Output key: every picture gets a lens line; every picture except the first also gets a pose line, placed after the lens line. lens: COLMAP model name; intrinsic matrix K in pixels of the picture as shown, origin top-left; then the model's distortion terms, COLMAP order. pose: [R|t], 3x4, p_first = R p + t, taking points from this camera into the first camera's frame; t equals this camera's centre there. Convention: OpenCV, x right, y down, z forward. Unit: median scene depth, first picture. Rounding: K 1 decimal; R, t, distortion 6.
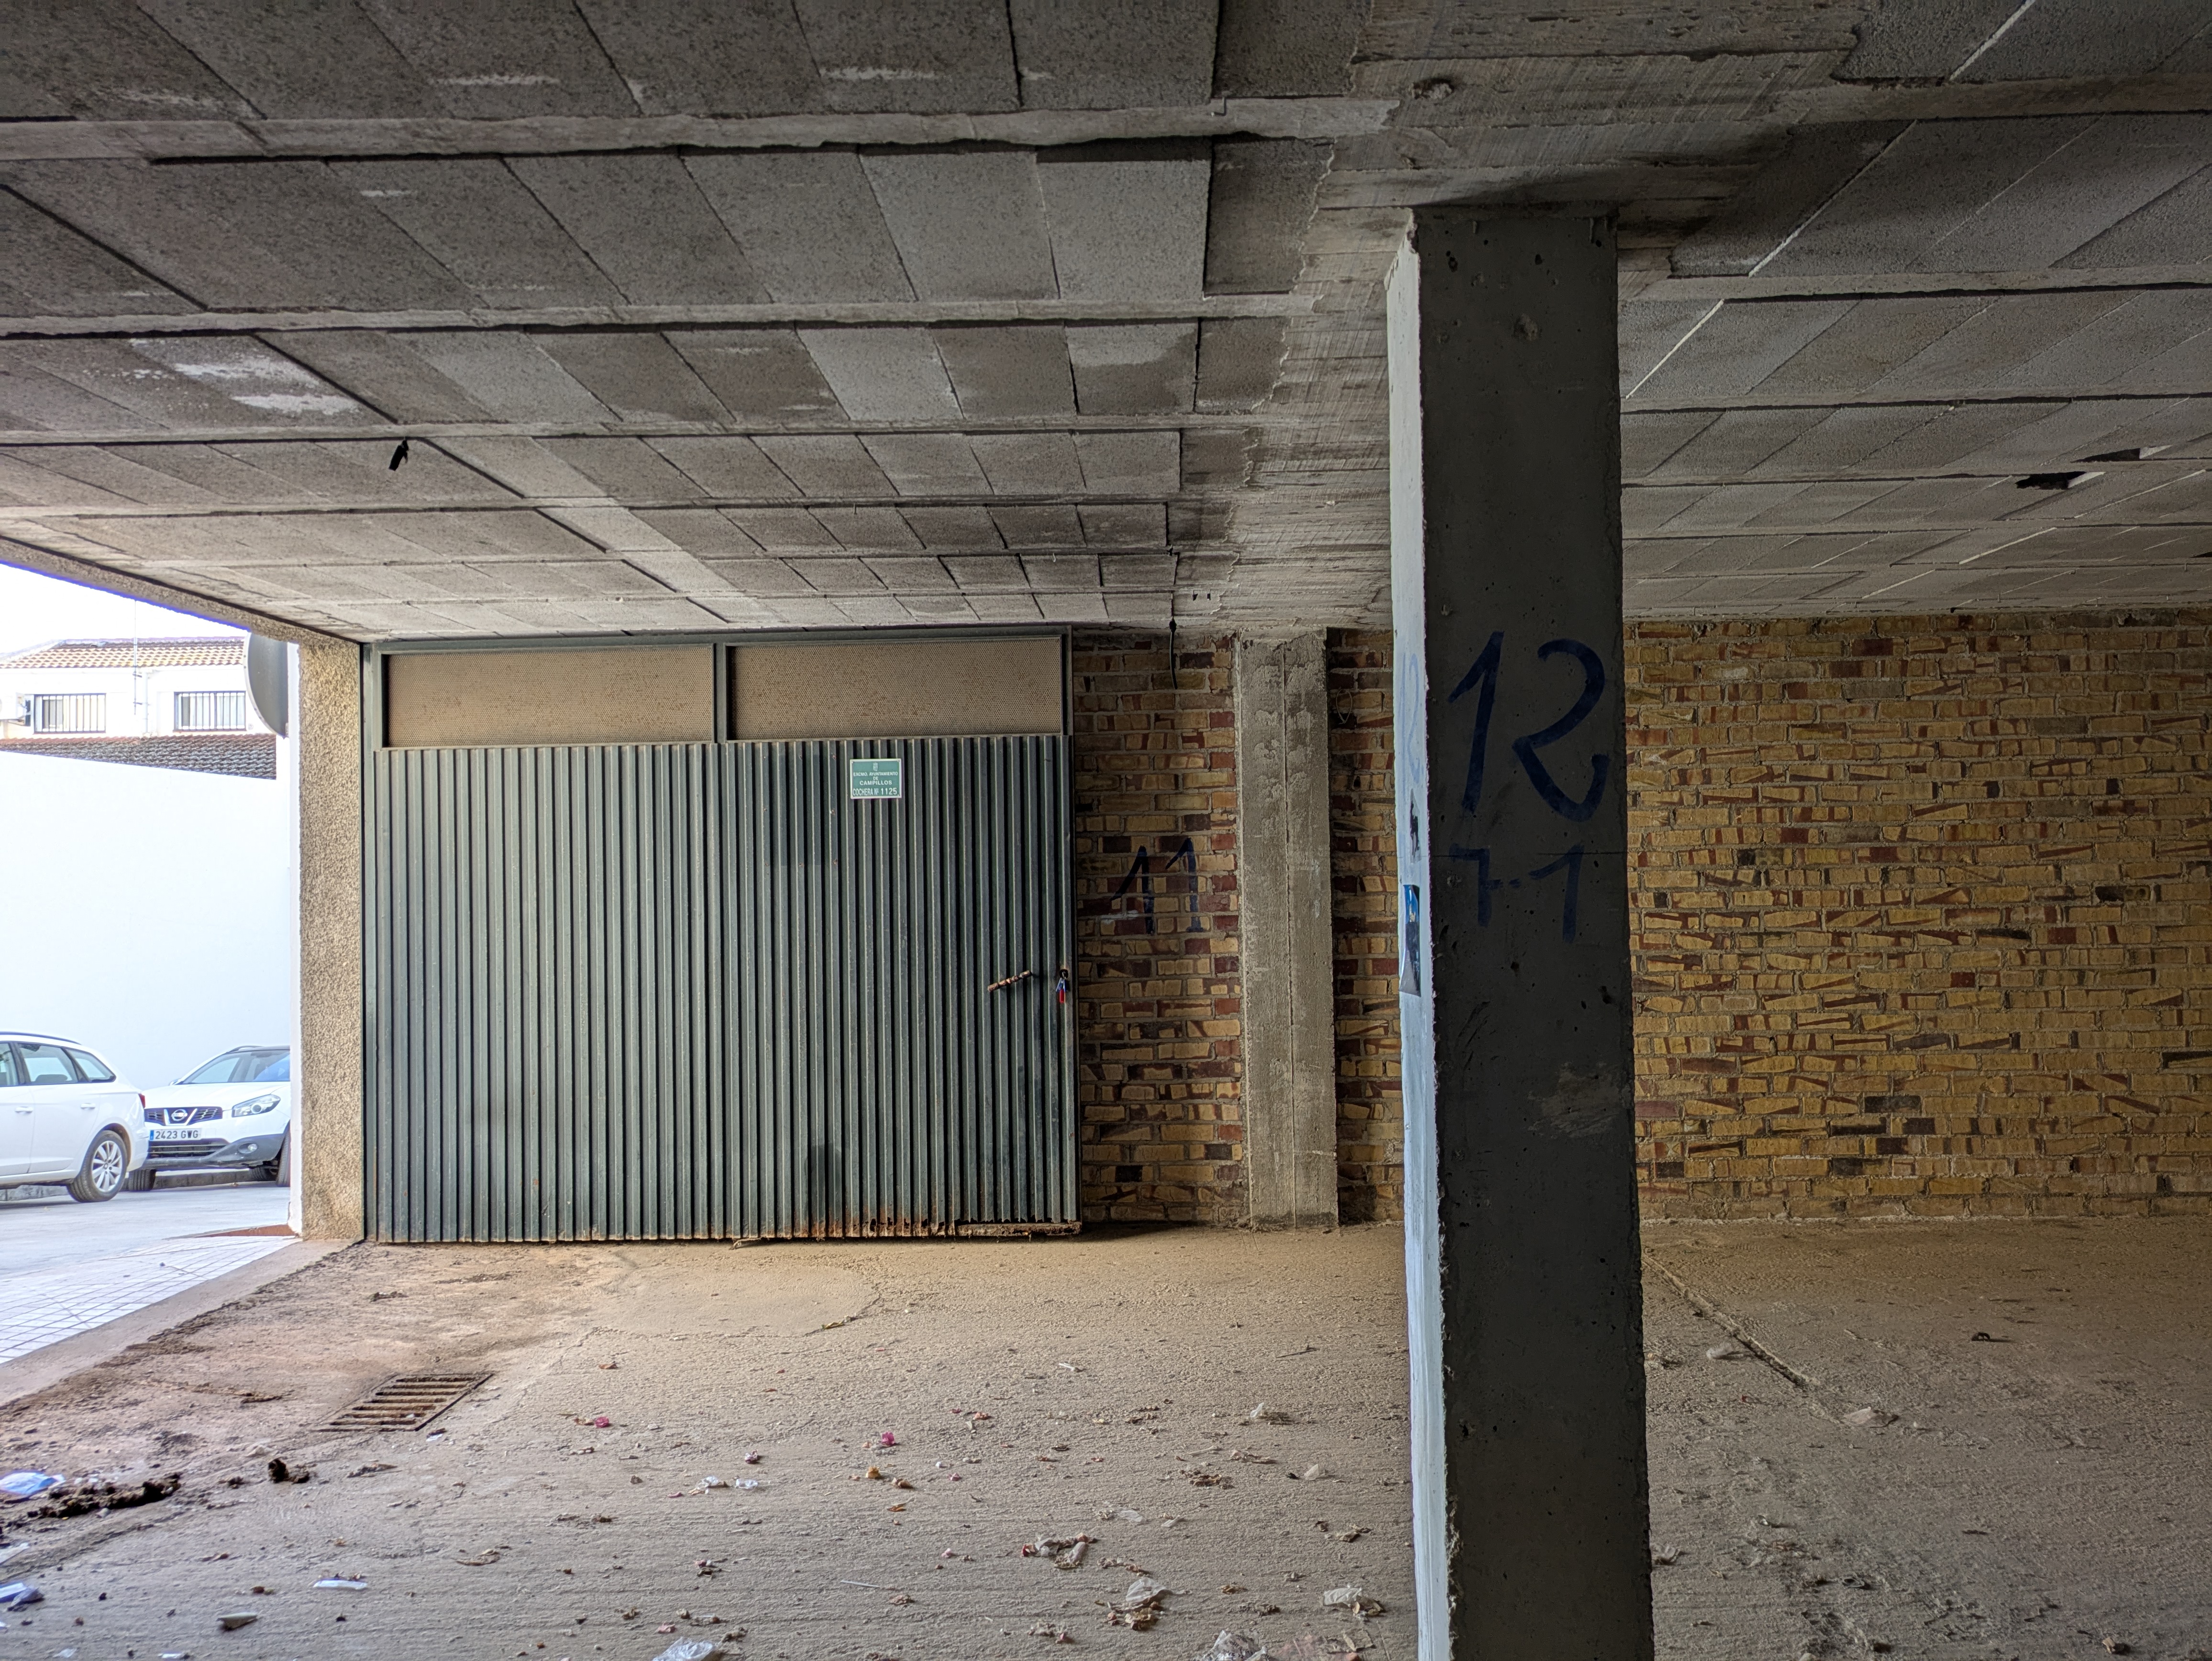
lens RADIAL K [[1627.0, 0, 1105.3], [0, 1627.0, 834.3], [0, 0, 1]] dist [0.066216, -0.058302]
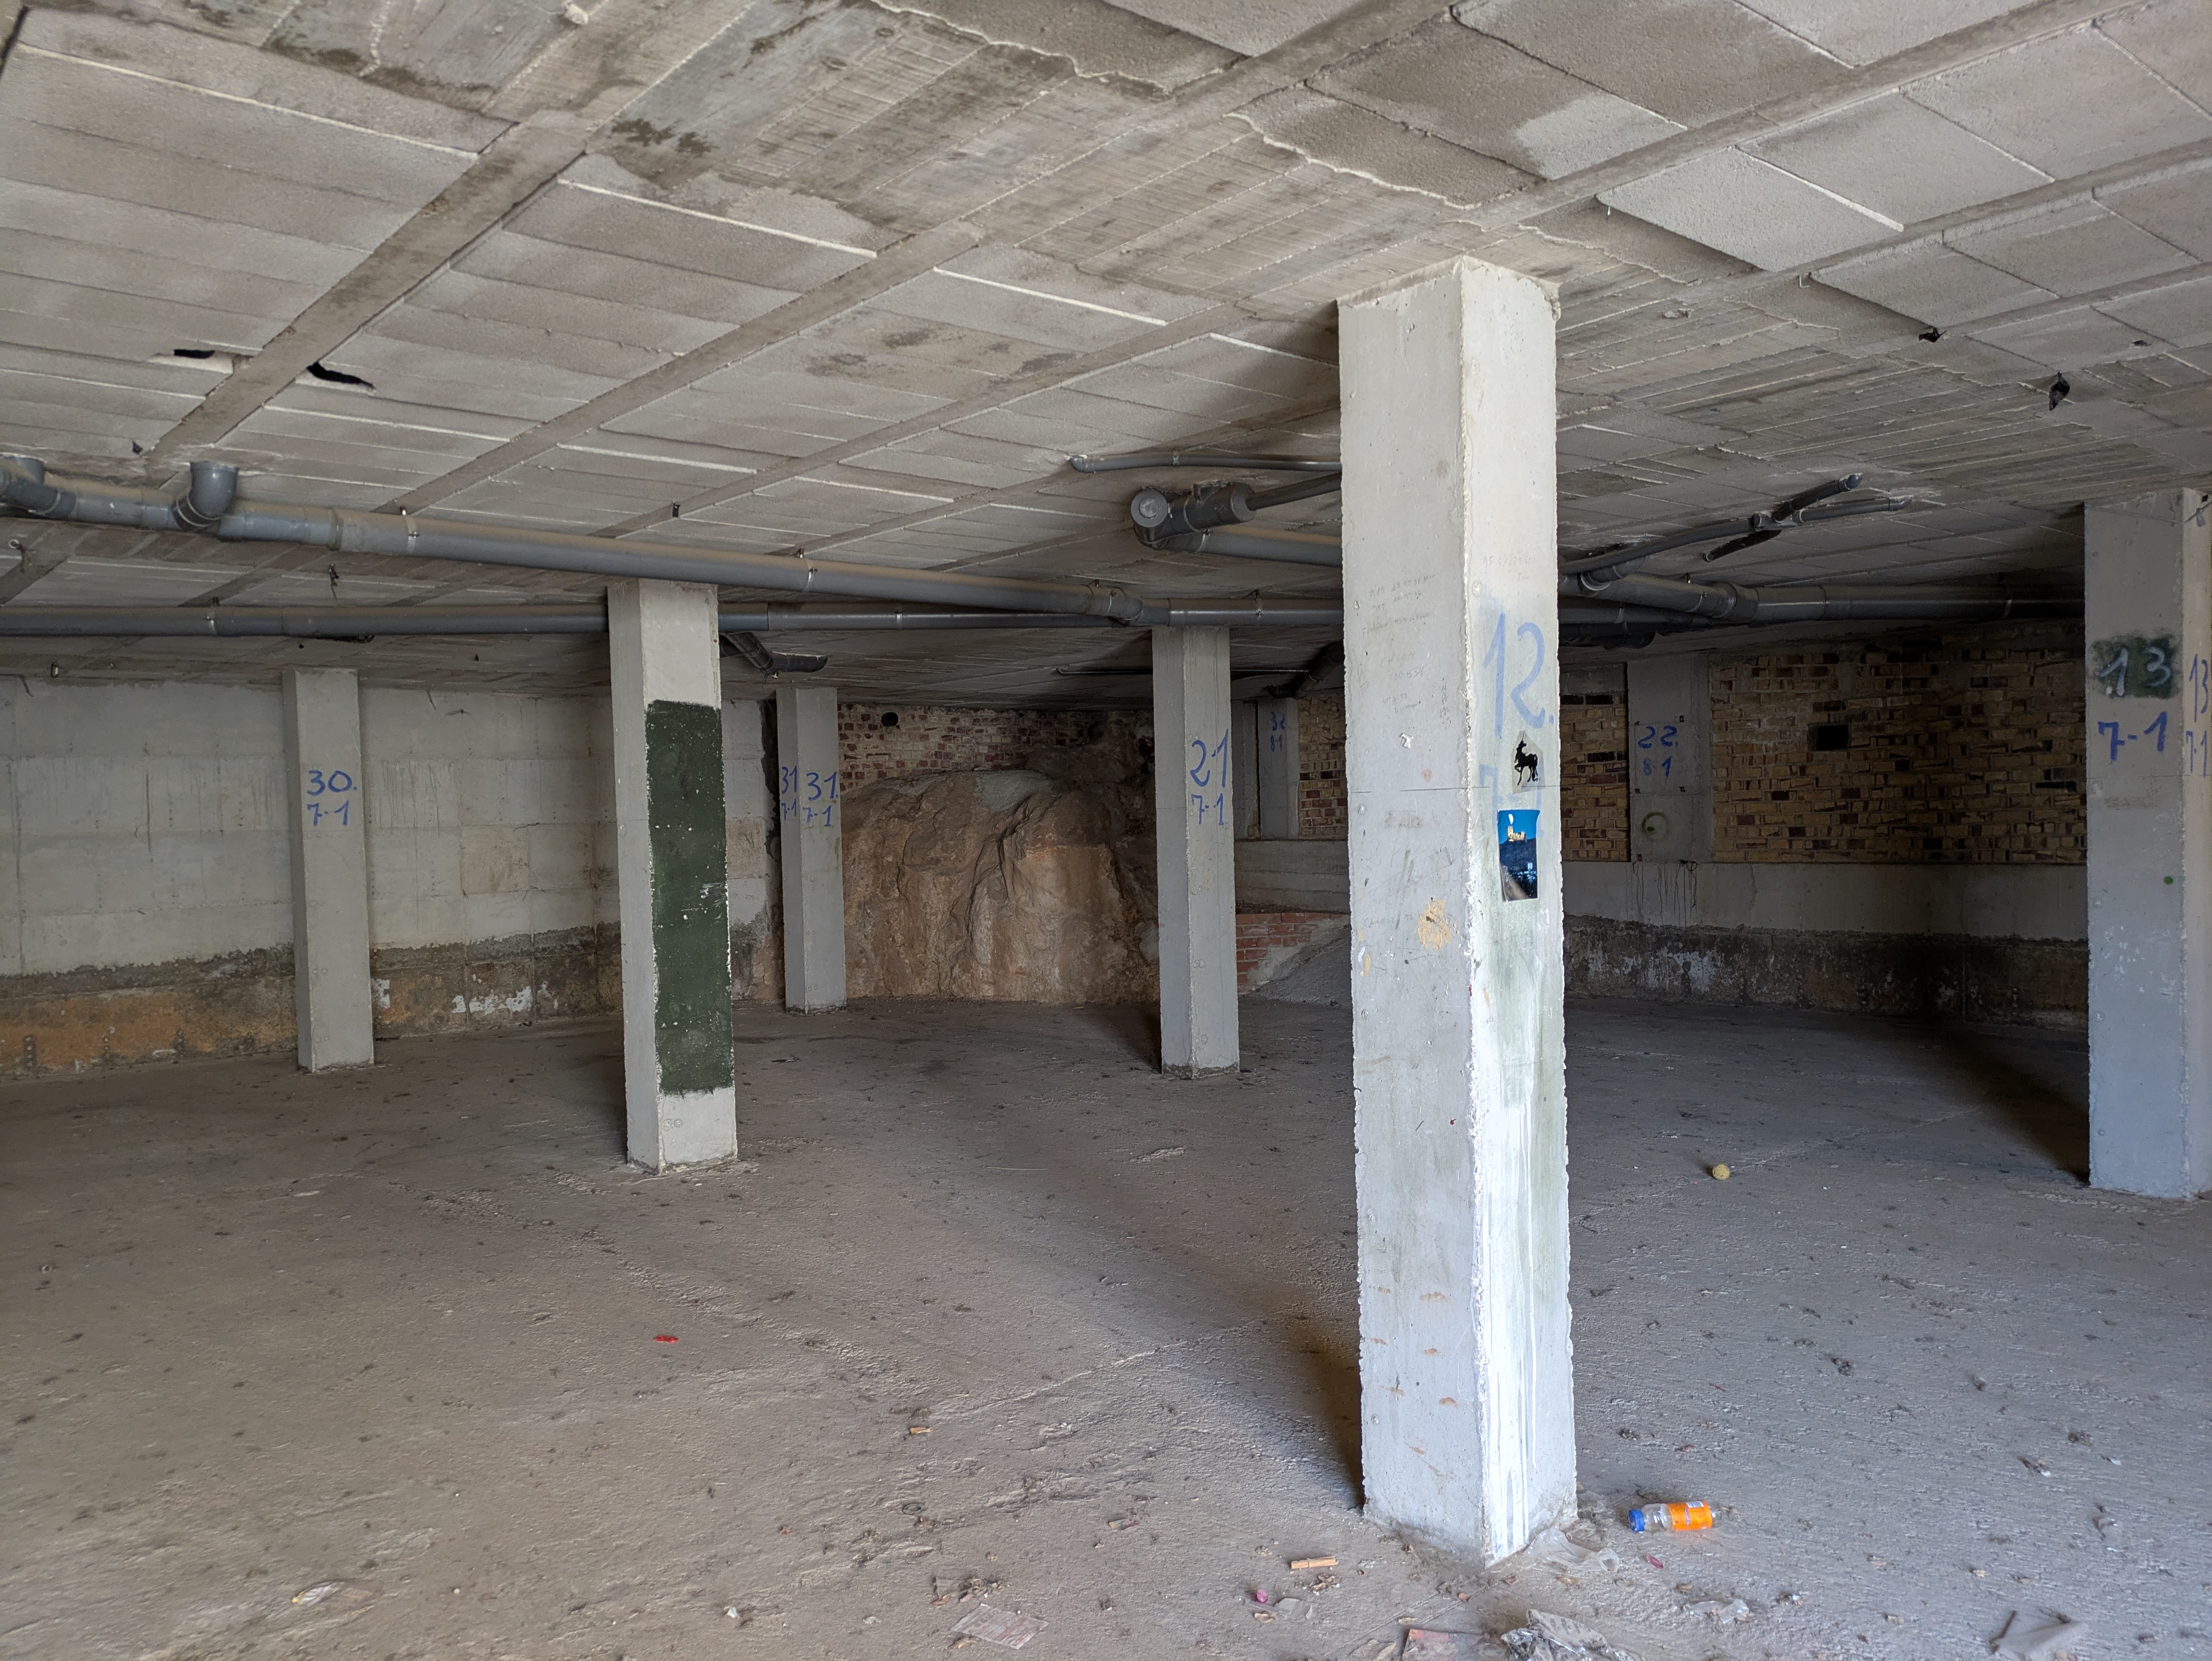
lens RADIAL K [[1627.0, 0, 1085.6], [0, 1627.0, 869.1], [0, 0, 1]] dist [0.066216, -0.058302]
pose [[-0.661510, 0.010861, 0.749858, -0.196985], [0.021541, 0.999758, 0.004522, 0.024246], [-0.749627, 0.019144, -0.661584, 0.791322]]
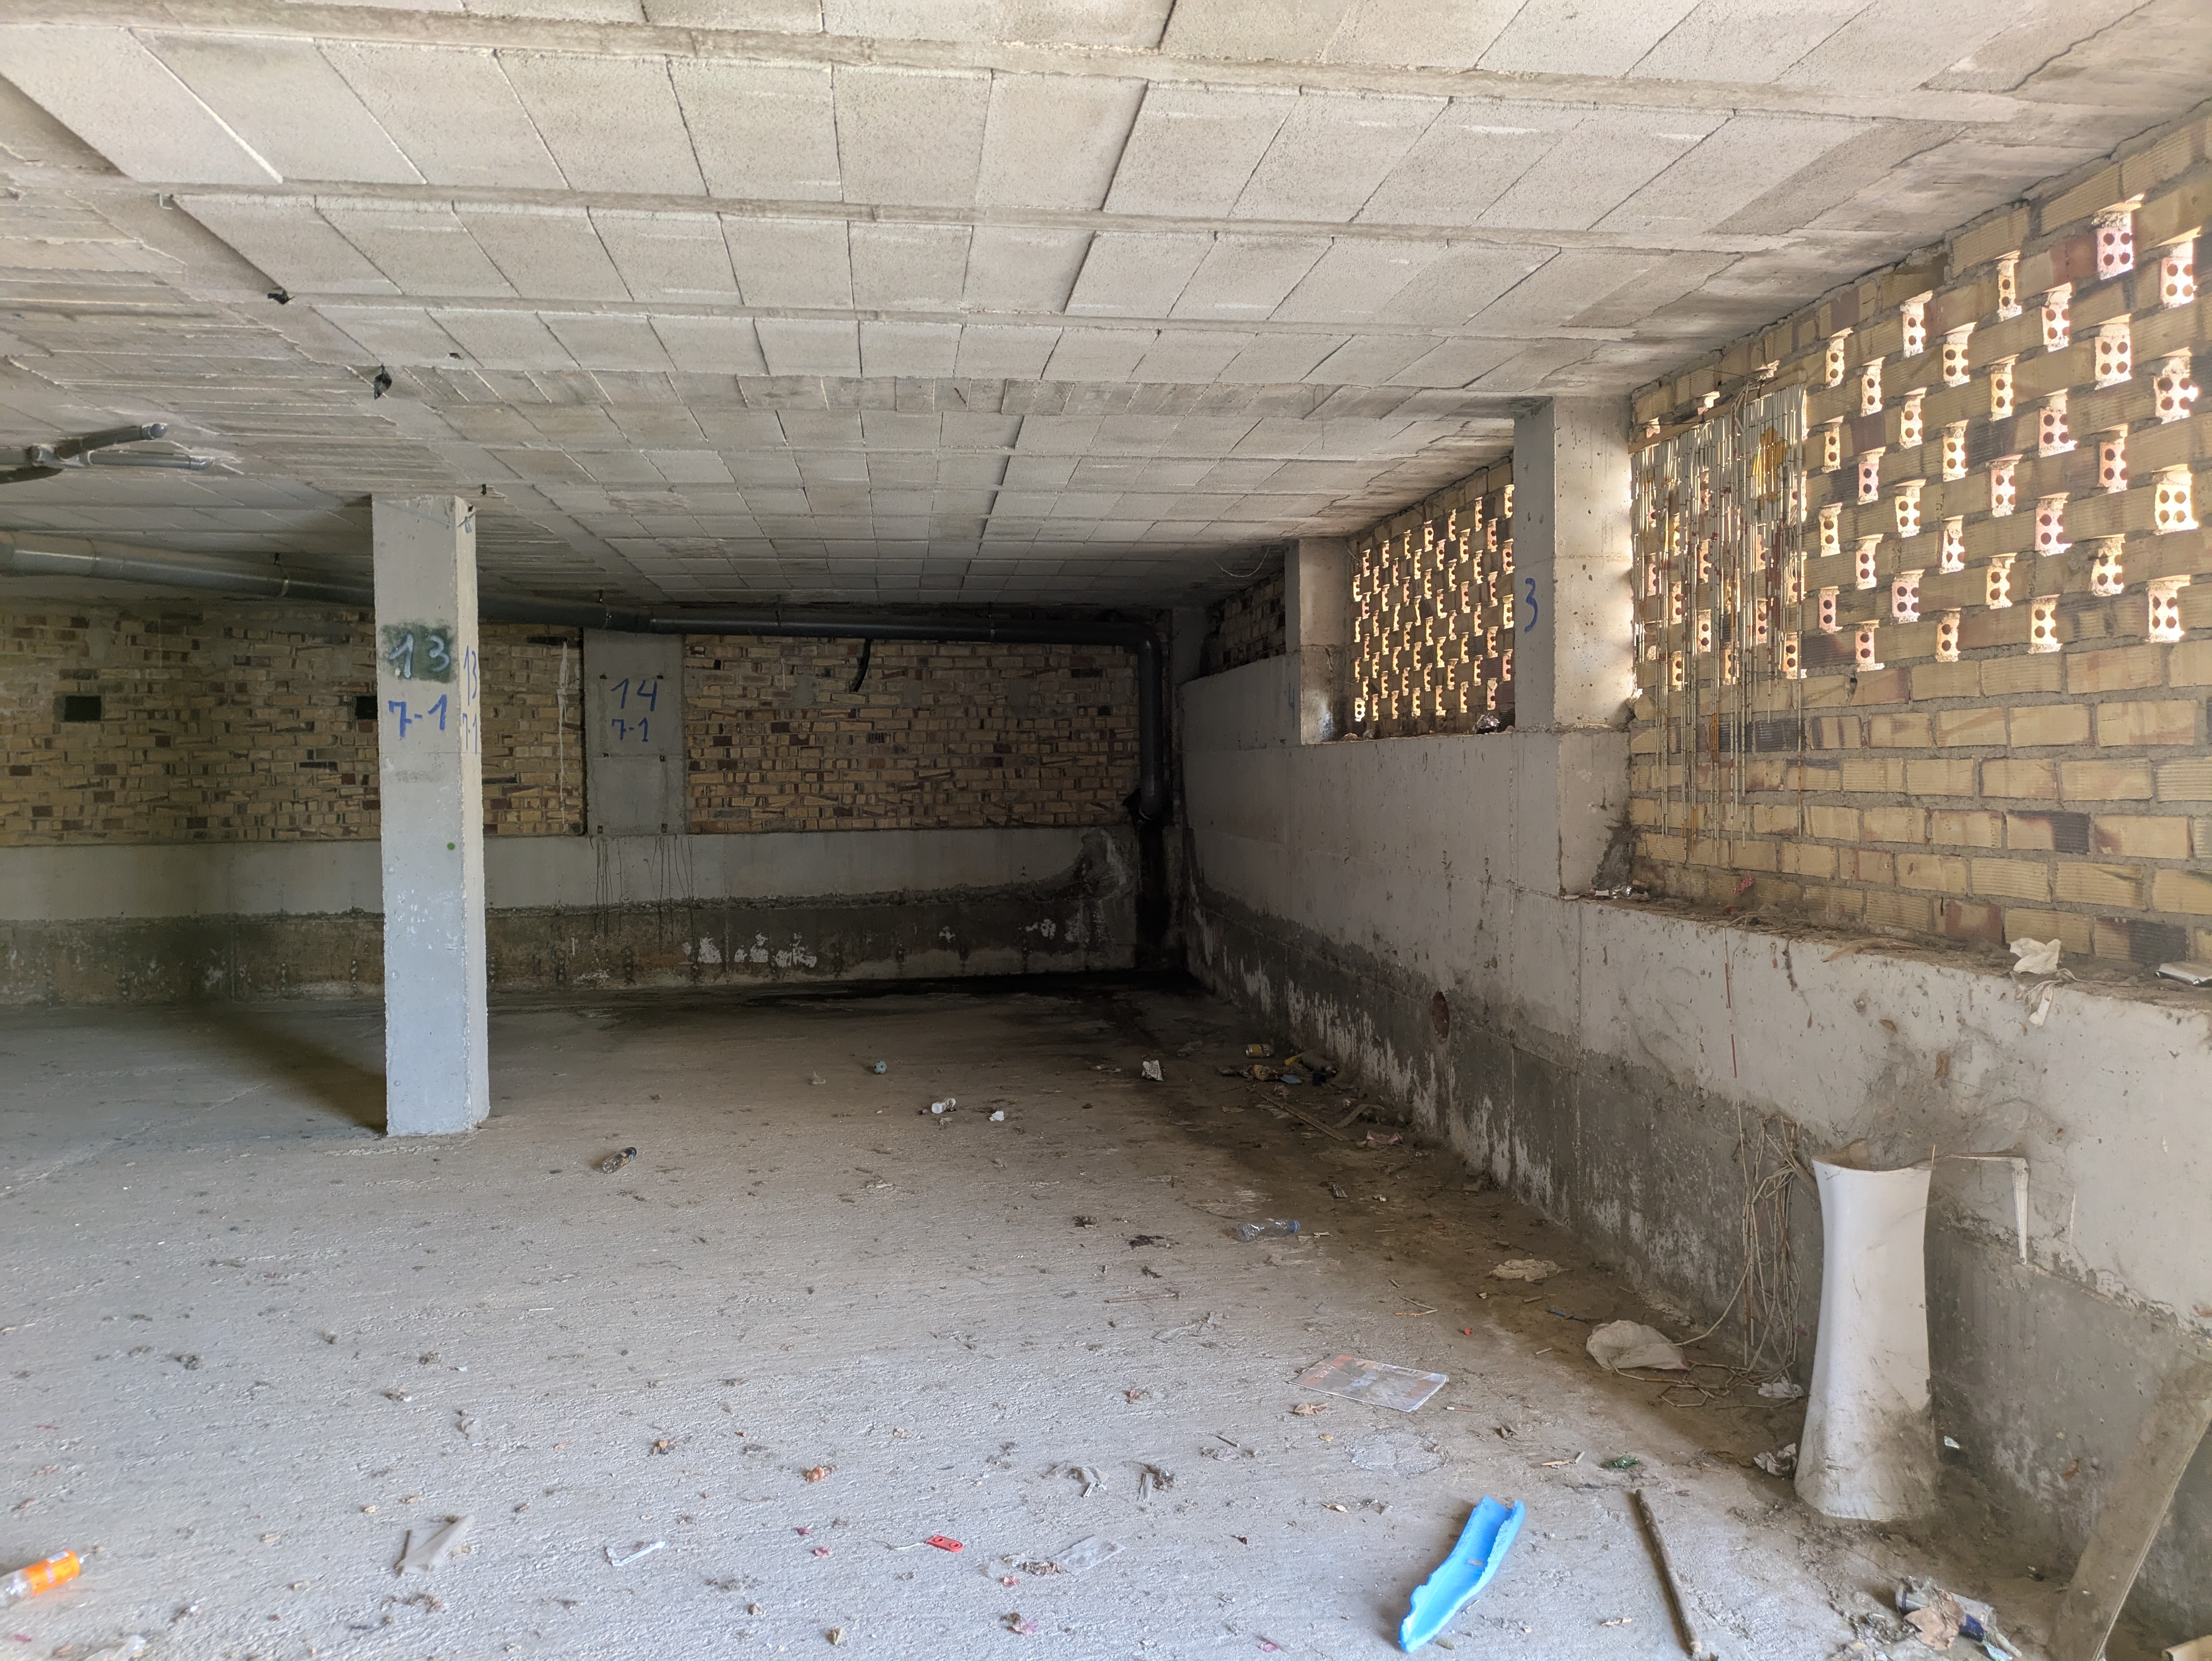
lens RADIAL K [[1627.0, 0, 1140.8], [0, 1627.0, 810.2], [0, 0, 1]] dist [0.066216, -0.058302]
pose [[-0.985229, 0.035046, -0.167618, -0.159166], [0.034323, 0.999385, 0.007206, 0.032110], [0.167768, 0.001346, -0.985826, 0.805080]]
